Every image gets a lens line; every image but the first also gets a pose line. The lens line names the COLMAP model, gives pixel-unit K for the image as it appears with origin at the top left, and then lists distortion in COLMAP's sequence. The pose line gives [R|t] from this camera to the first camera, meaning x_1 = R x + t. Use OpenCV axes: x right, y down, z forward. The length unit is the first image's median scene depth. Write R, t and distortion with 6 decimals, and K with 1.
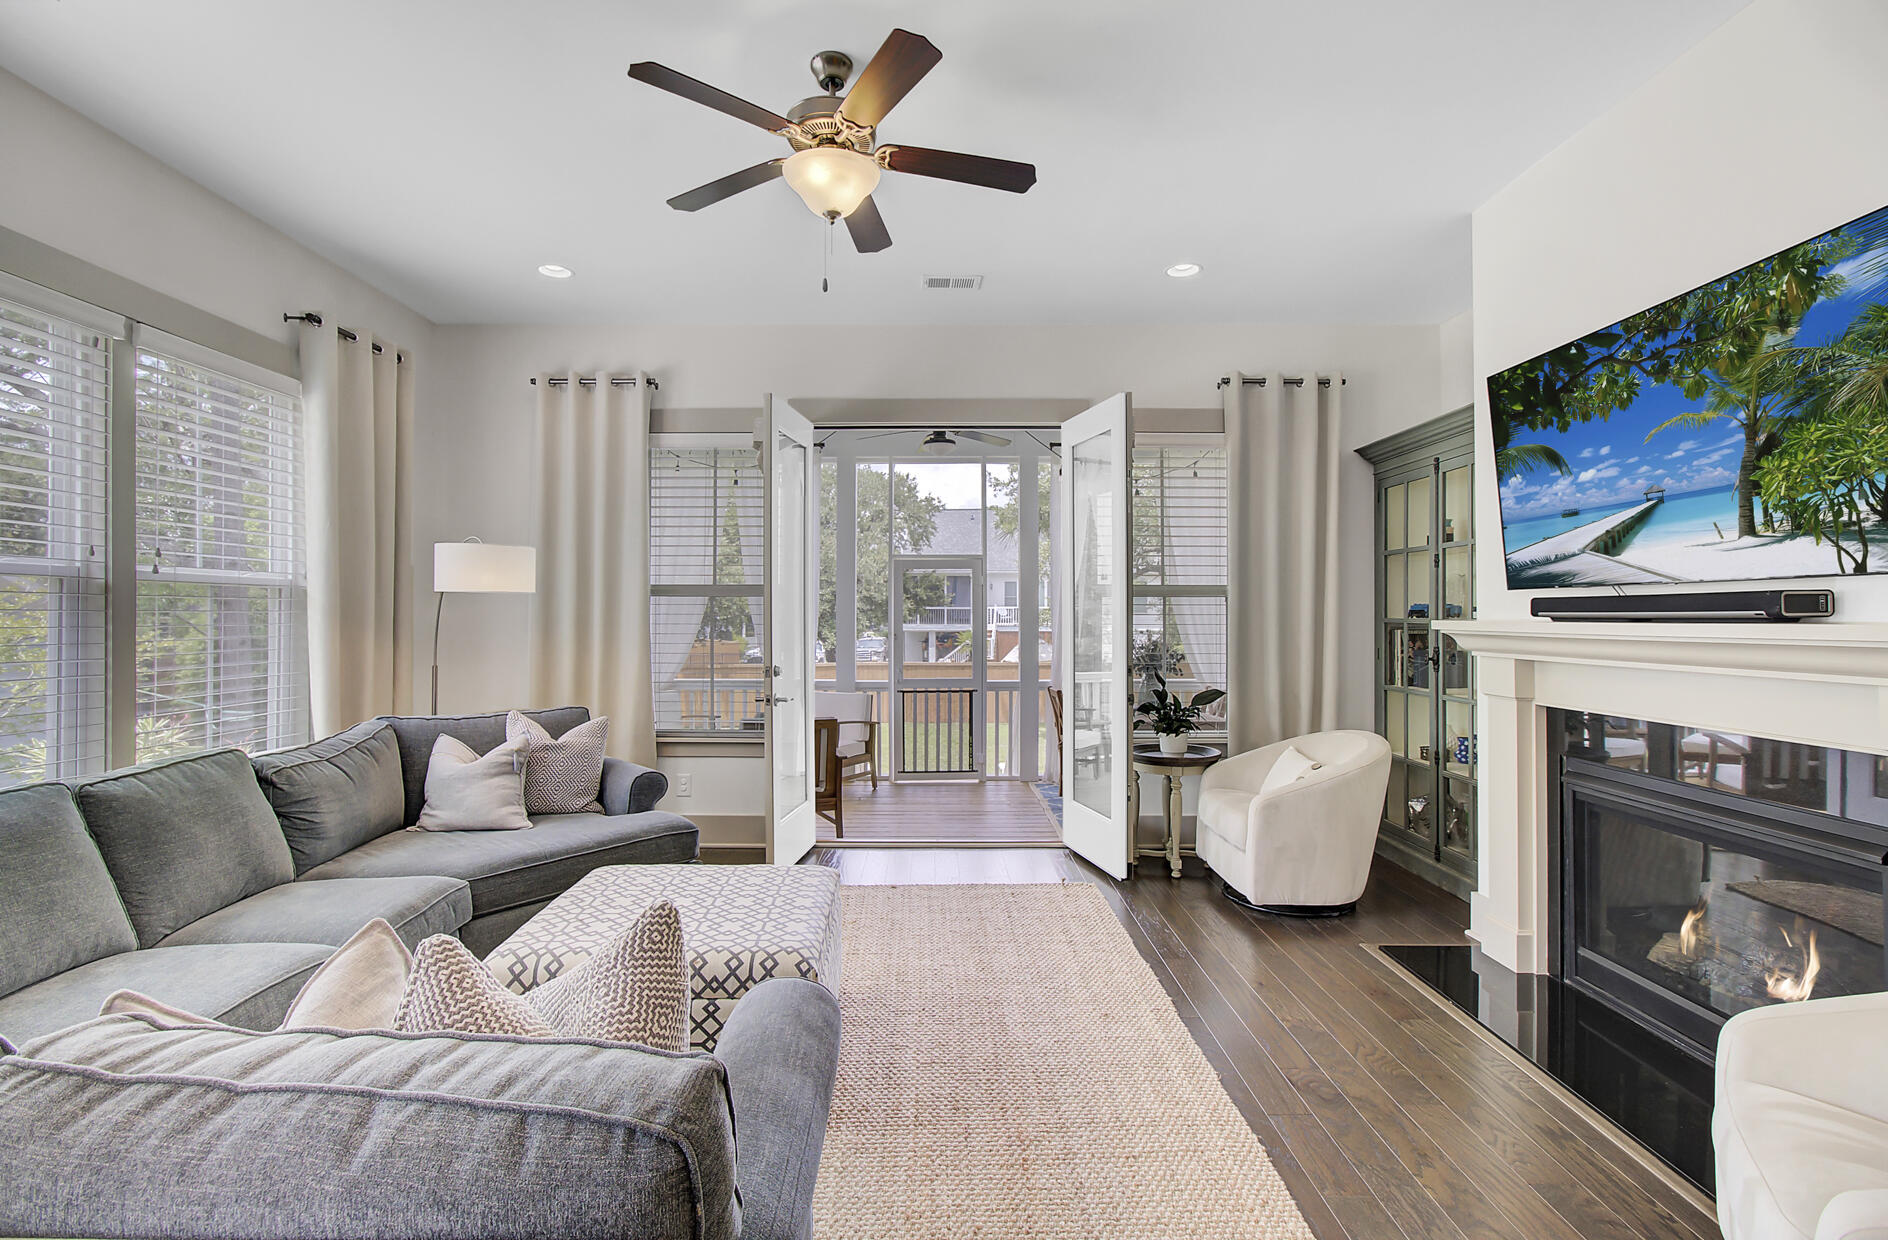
lens RADIAL K [[869.2, 0, 941.4], [0, 869.2, 614.0], [0, 0, 1]] dist [0.001079, 0.001904]
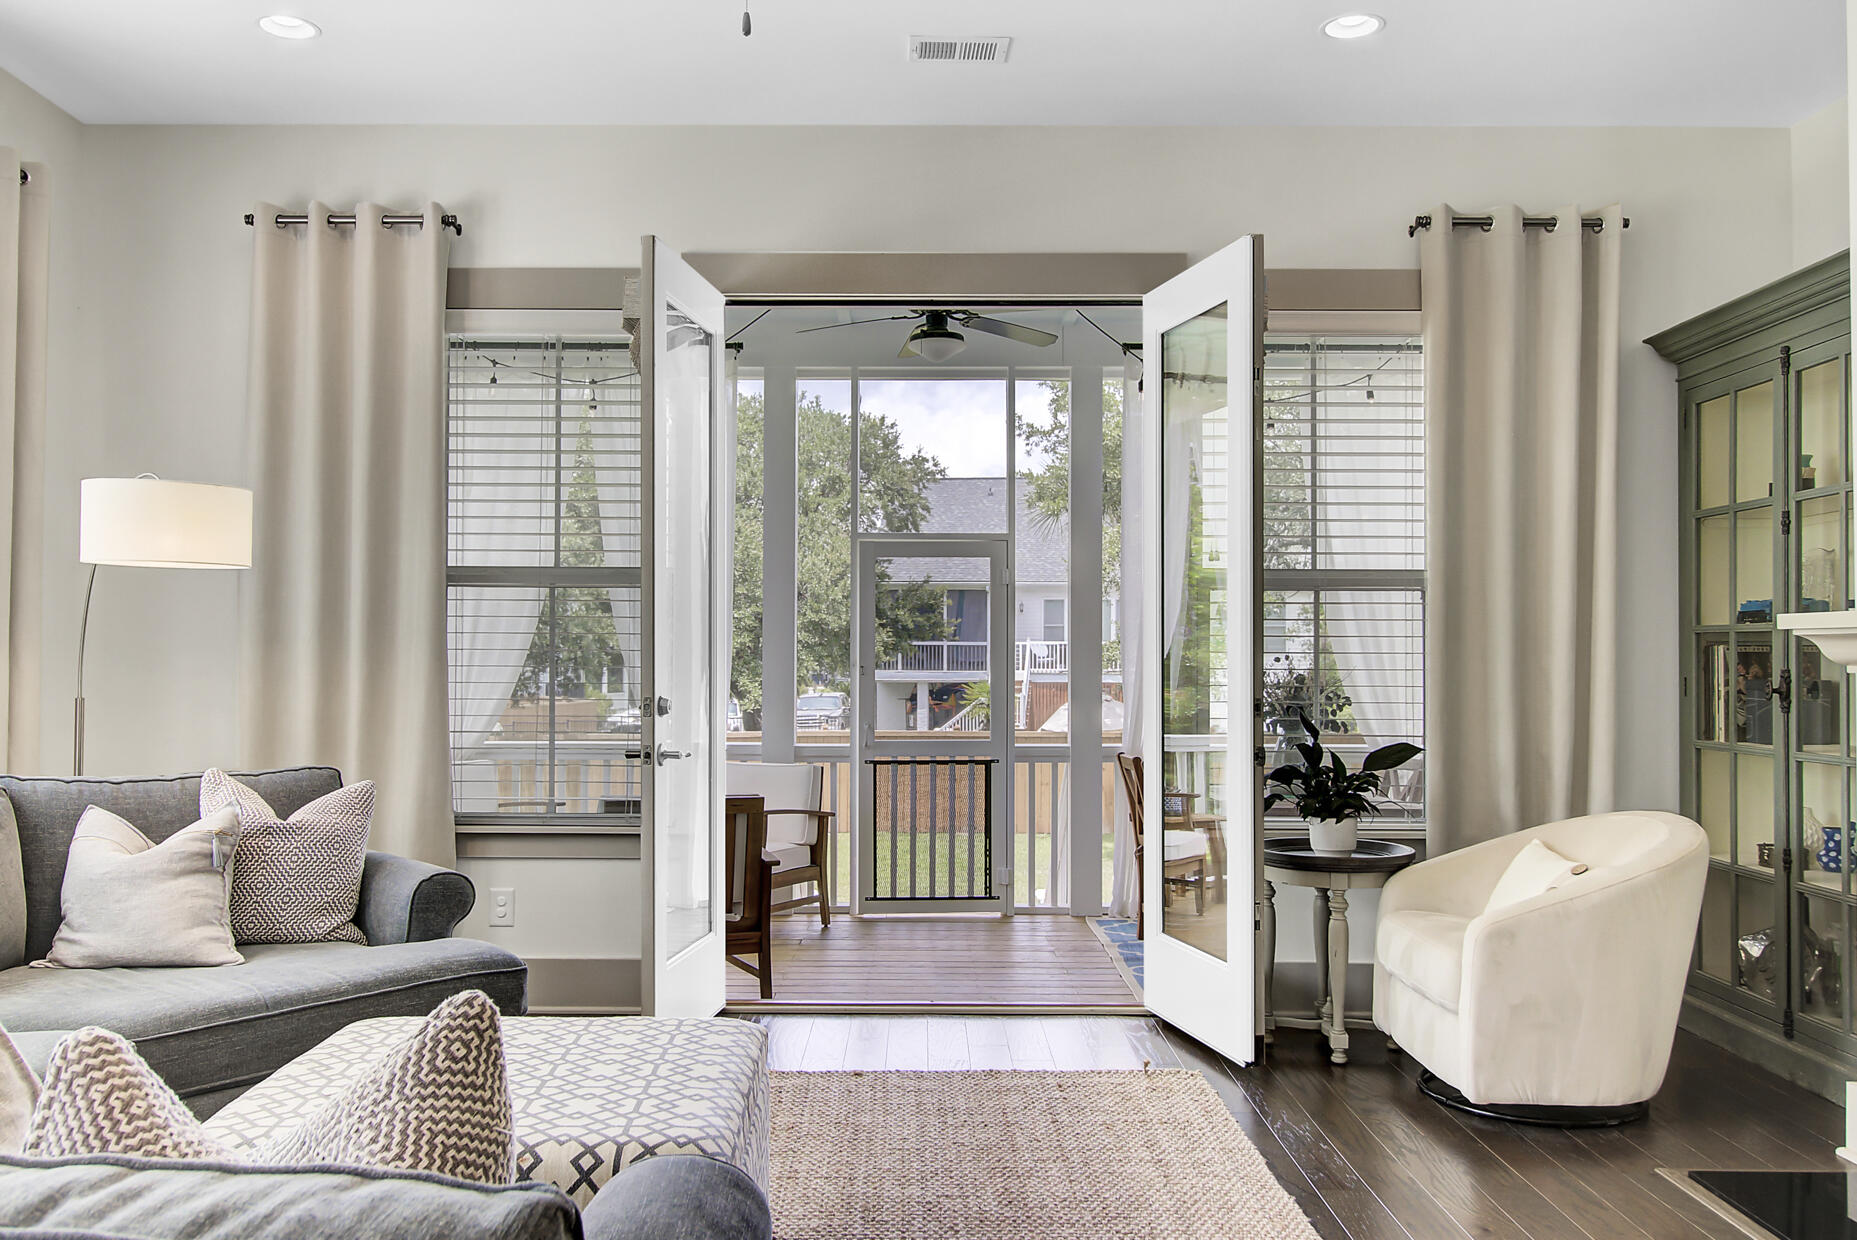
lens RADIAL K [[1467.3, 0, 930.6], [0, 1467.3, 644.2], [0, 0, 1]] dist [0.055787, -0.072393]
pose [[0.999984, 0.002399, -0.005152, -0.001262], [-0.002444, 0.999959, -0.008729, 0.035084], [0.005131, 0.008741, 0.999949, -0.001034]]
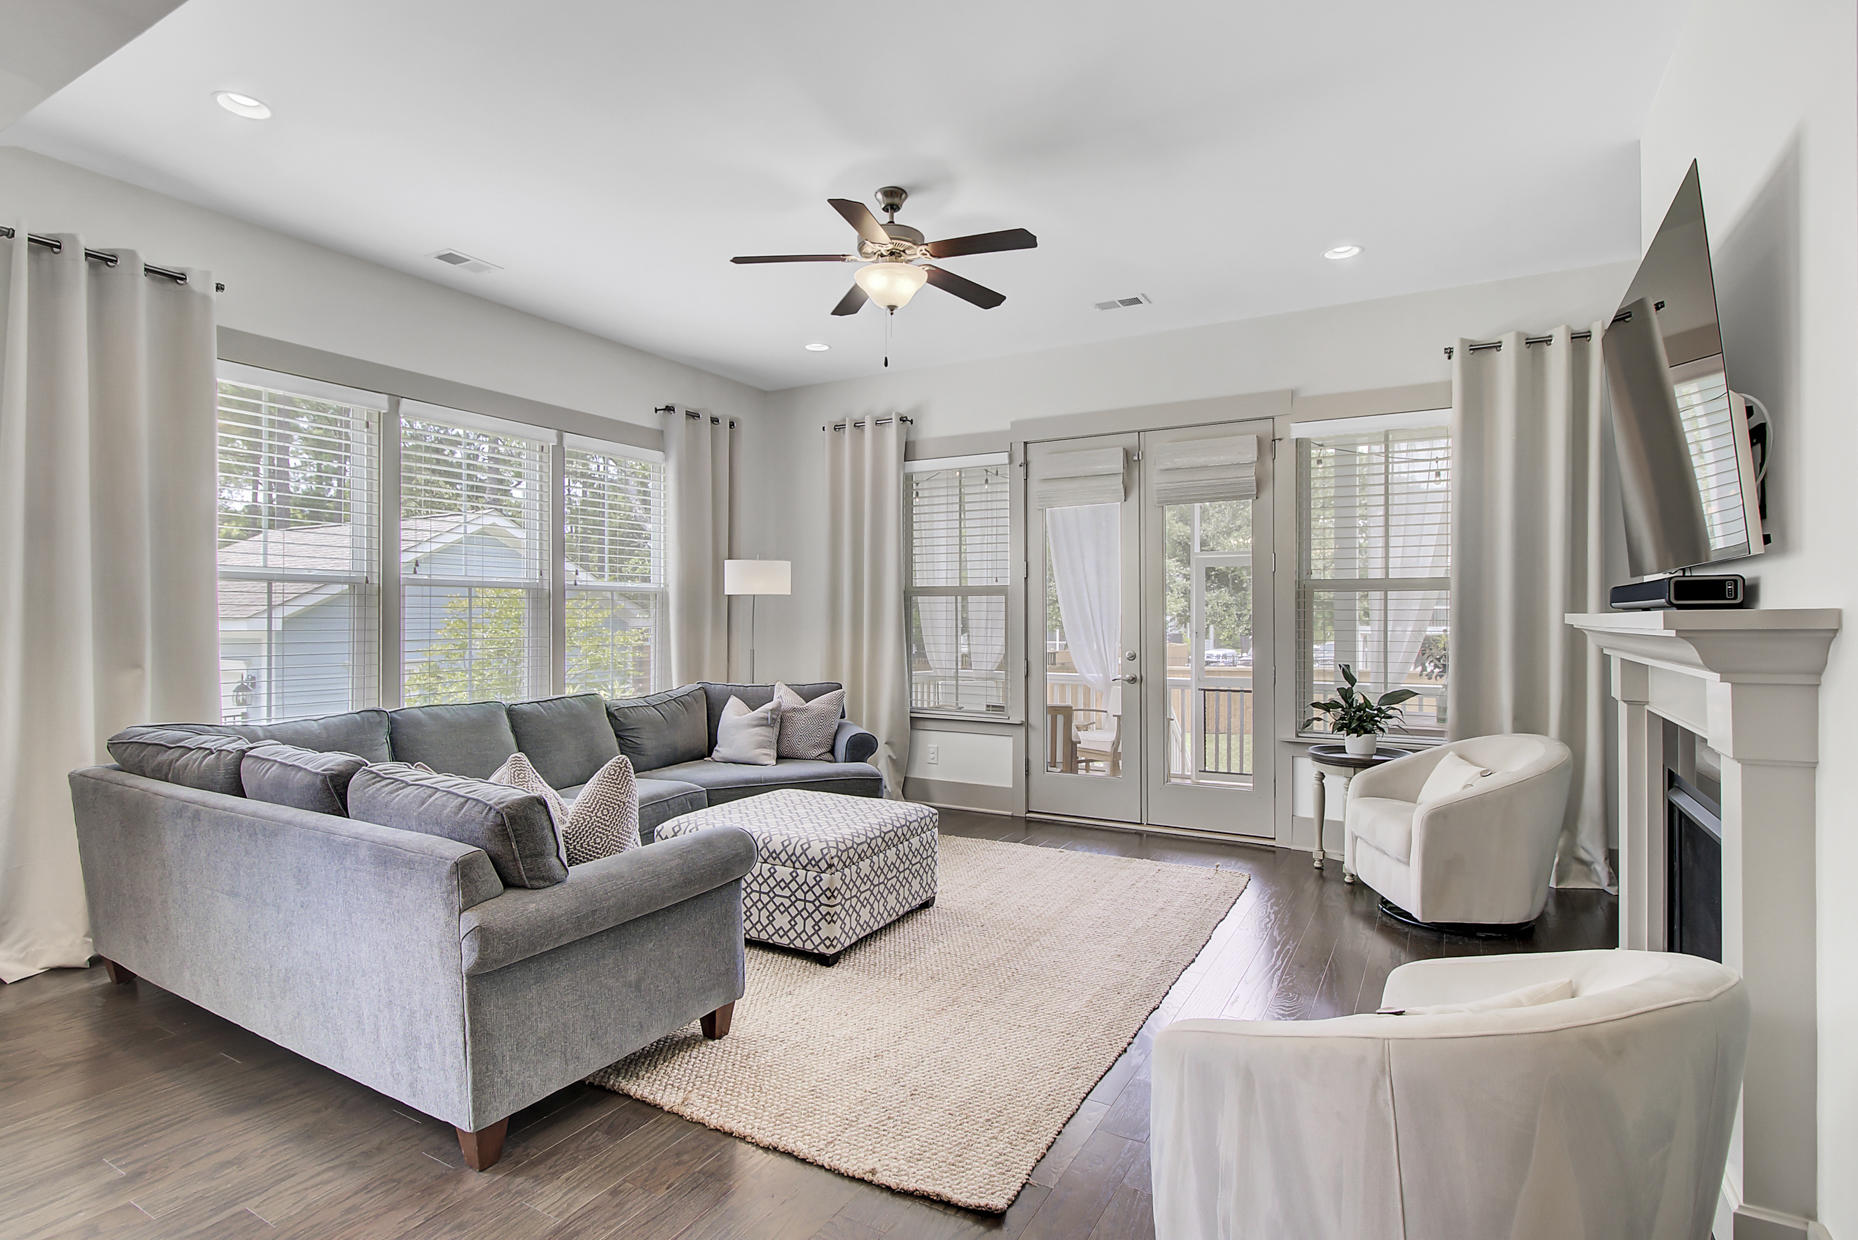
lens RADIAL K [[948.8, 0, 934.2], [0, 948.8, 627.0], [0, 0, 1]] dist [-0.002510, -0.000047]
pose [[0.865541, 0.005434, -0.500809, 0.465086], [0.001053, 0.999919, 0.012669, 0.007338], [0.500838, -0.011492, 0.865465, -0.160088]]
